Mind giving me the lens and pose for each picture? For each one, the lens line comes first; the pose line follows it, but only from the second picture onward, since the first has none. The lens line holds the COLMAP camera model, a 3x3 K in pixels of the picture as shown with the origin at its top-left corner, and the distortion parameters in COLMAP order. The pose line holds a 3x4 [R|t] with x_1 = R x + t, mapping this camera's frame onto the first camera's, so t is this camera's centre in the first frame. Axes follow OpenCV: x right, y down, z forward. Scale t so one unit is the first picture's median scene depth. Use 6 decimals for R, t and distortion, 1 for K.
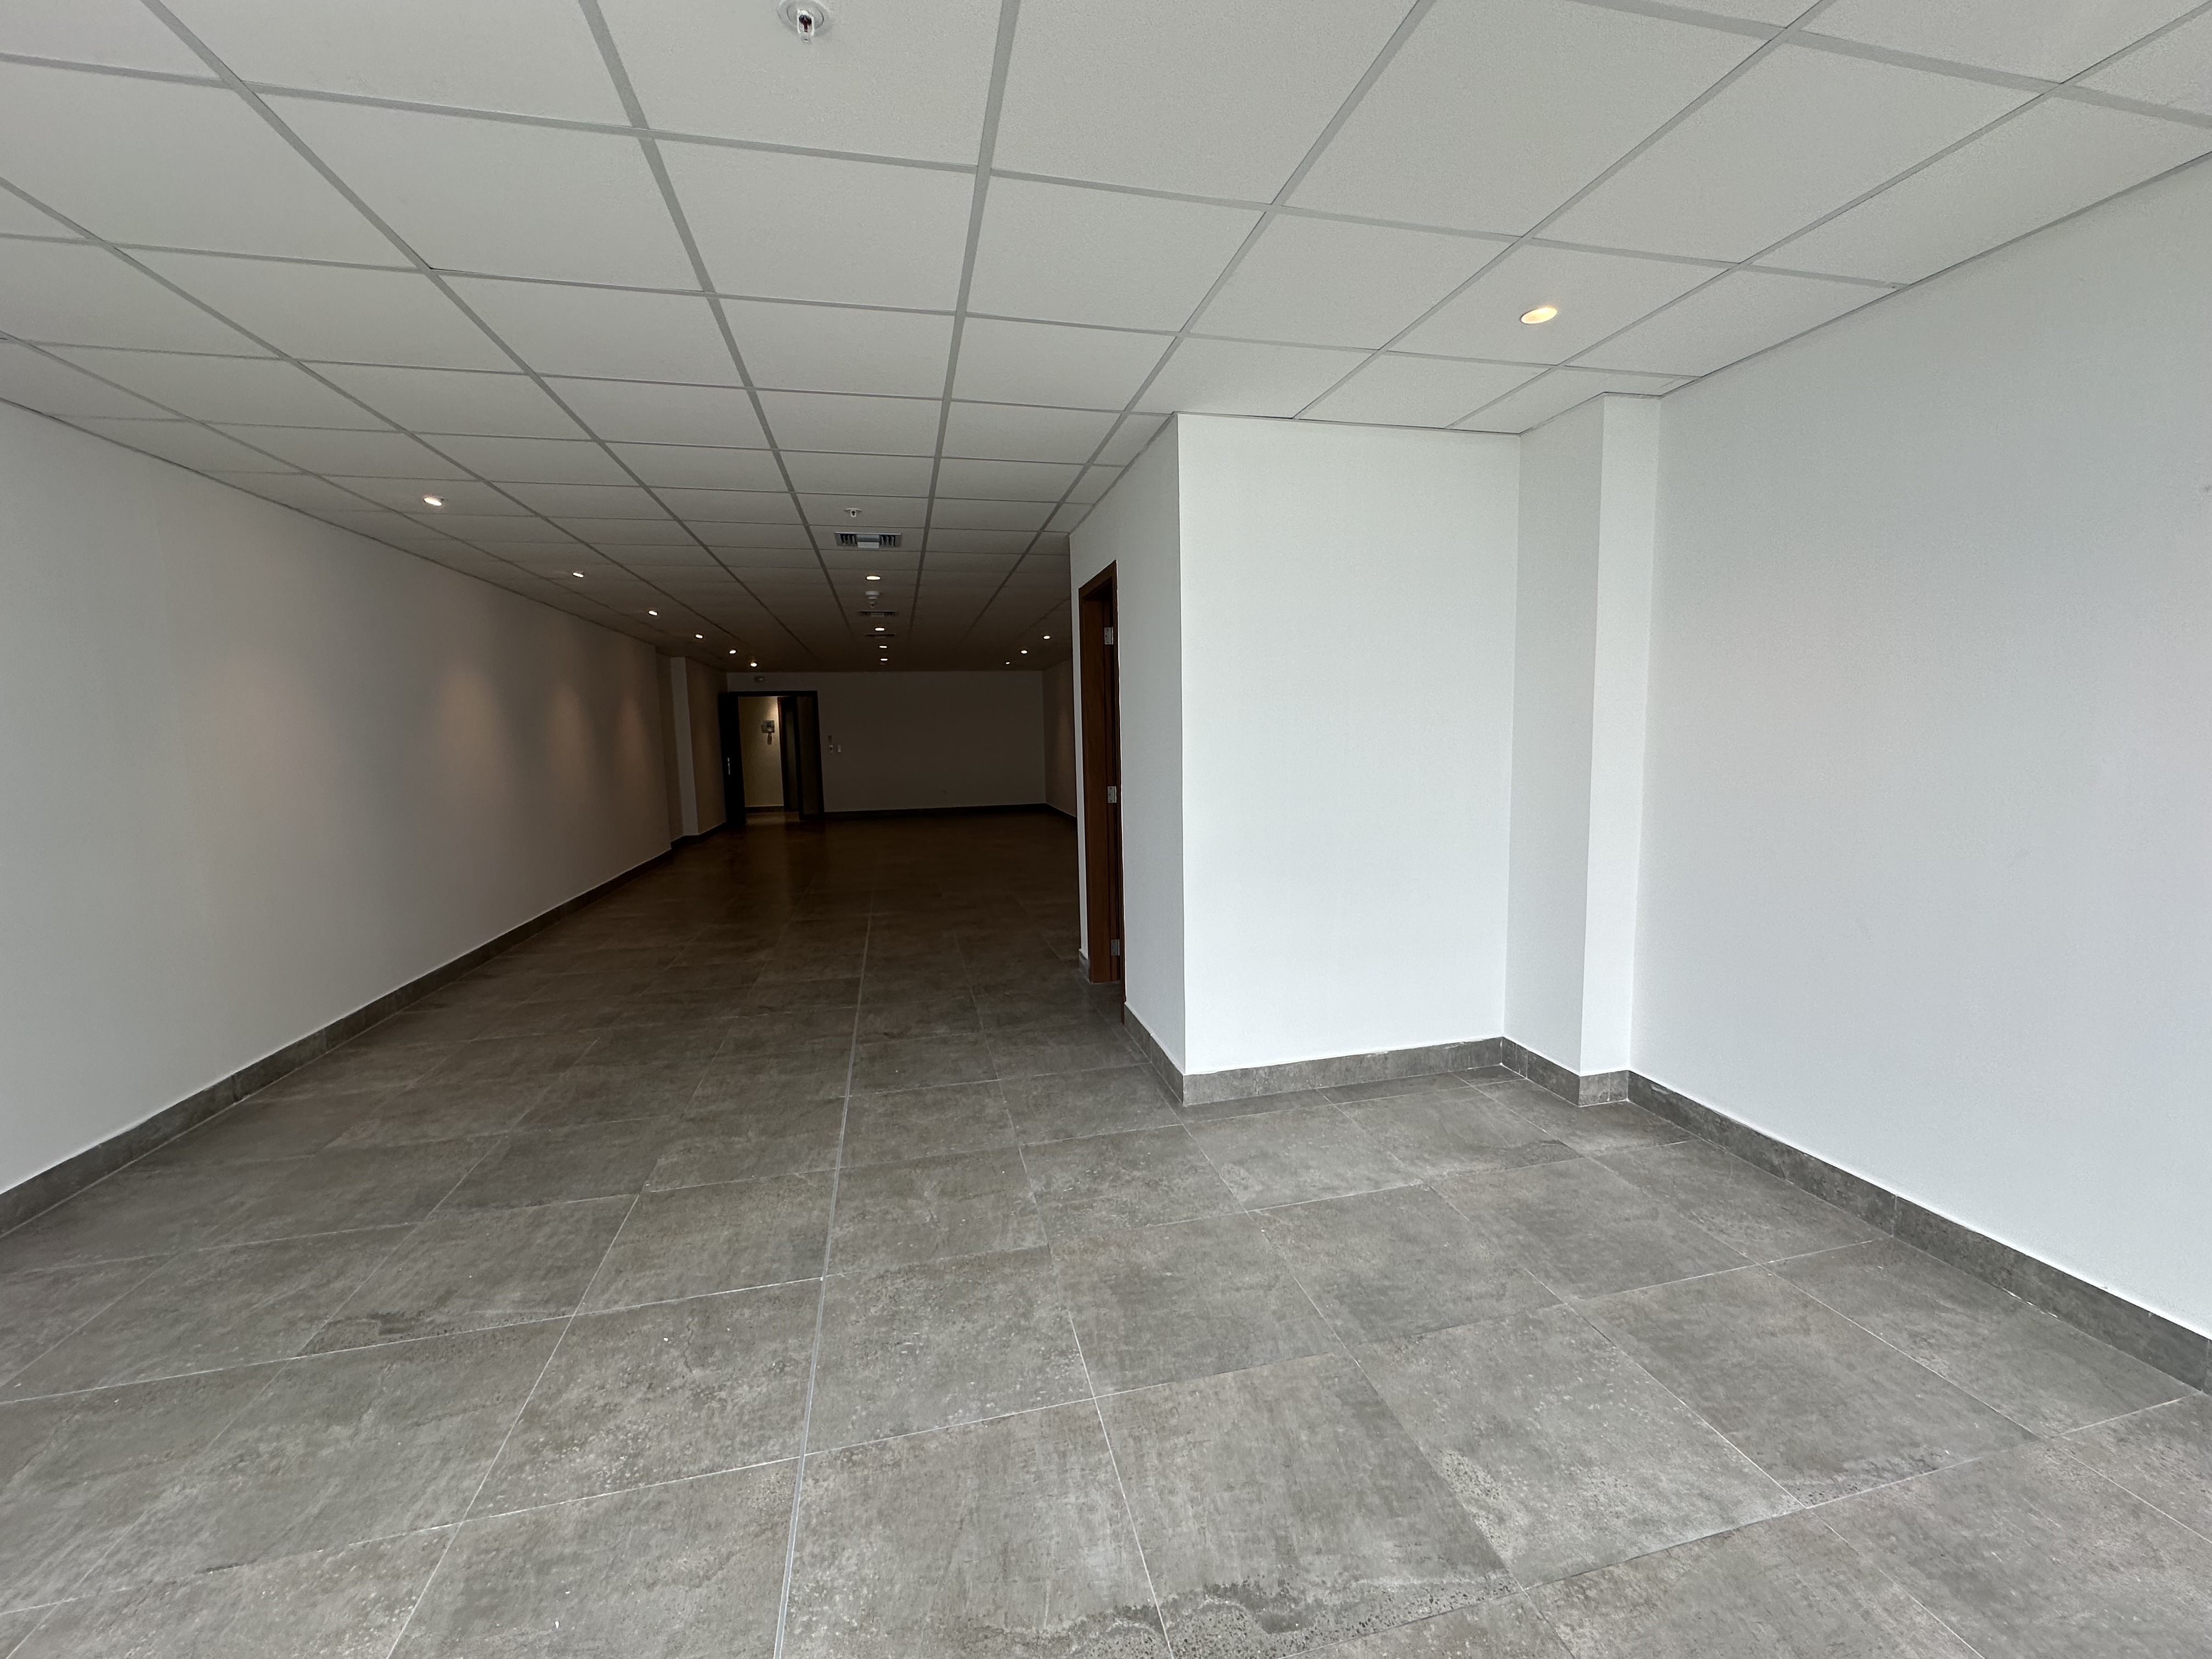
lens RADIAL K [[881.7, 0, 1107.6], [0, 881.7, 833.4], [0, 0, 1]] dist [-0.006100, 0.000730]
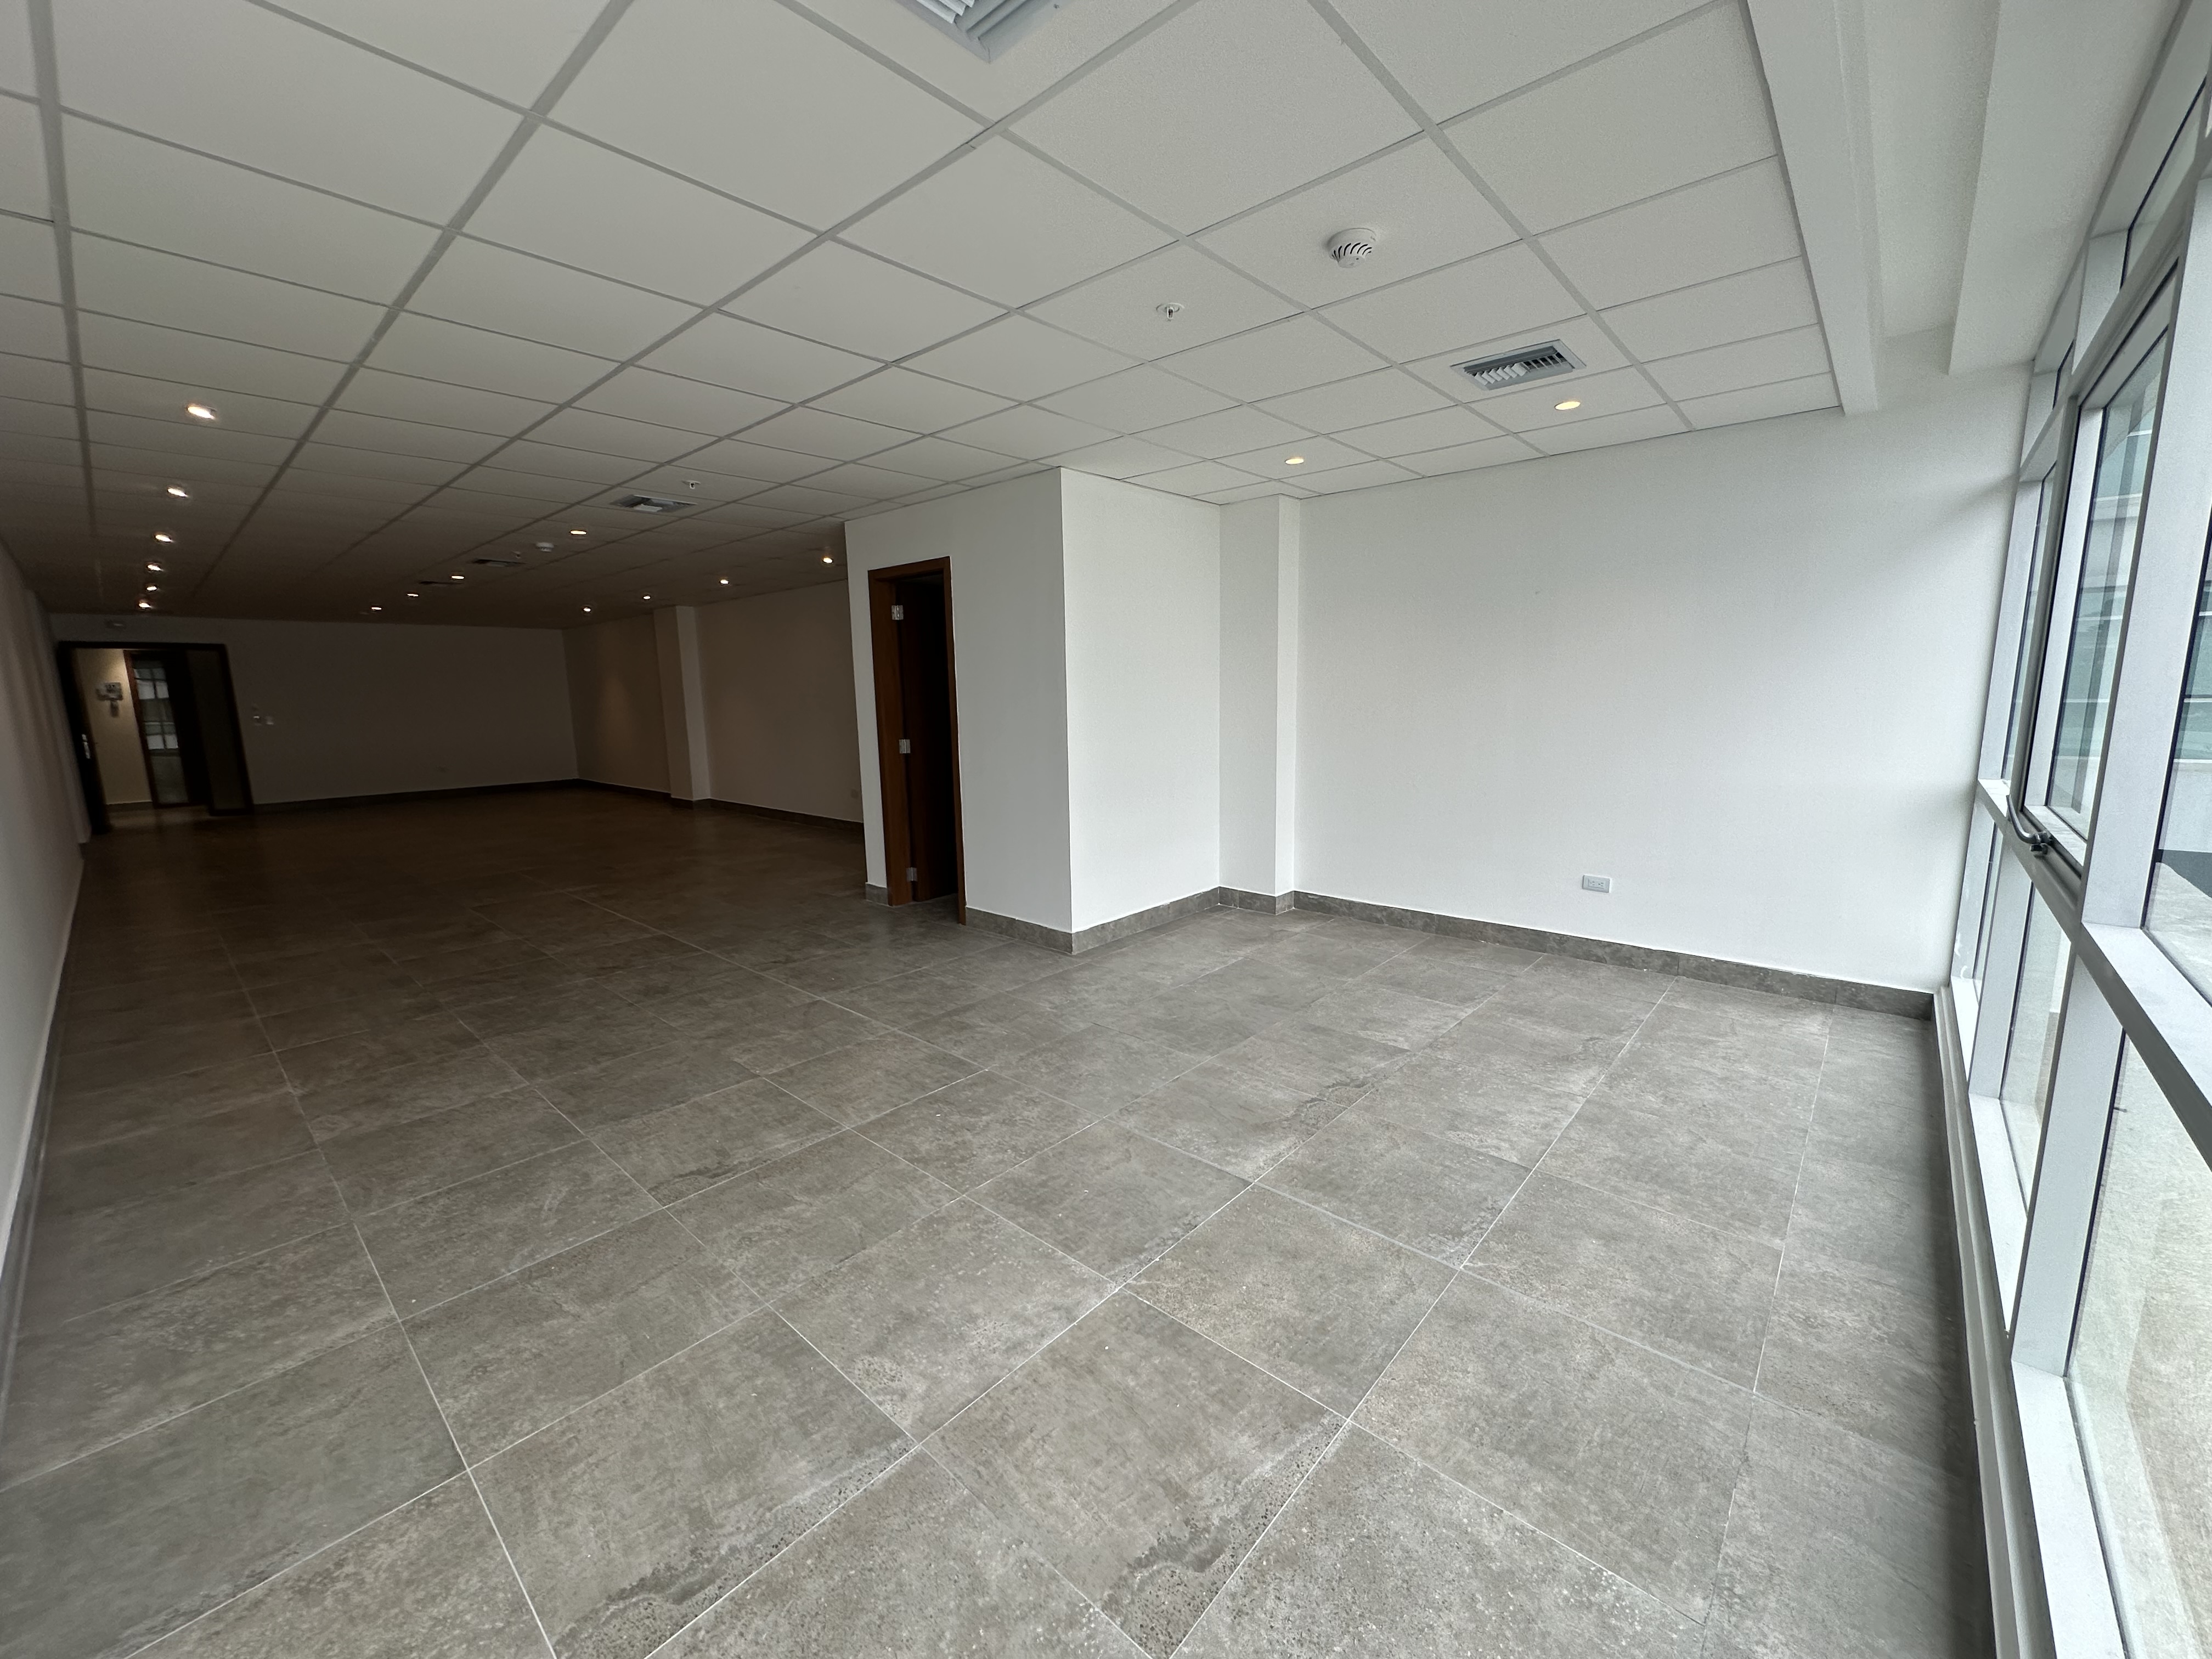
lens RADIAL K [[881.7, 0, 1111.4], [0, 881.7, 827.3], [0, 0, 1]] dist [-0.006100, 0.000730]
pose [[0.820346, -0.083714, 0.565706, -0.714698], [0.067861, 0.996488, 0.049055, 0.042605], [-0.567826, -0.001853, 0.823146, -0.226933]]
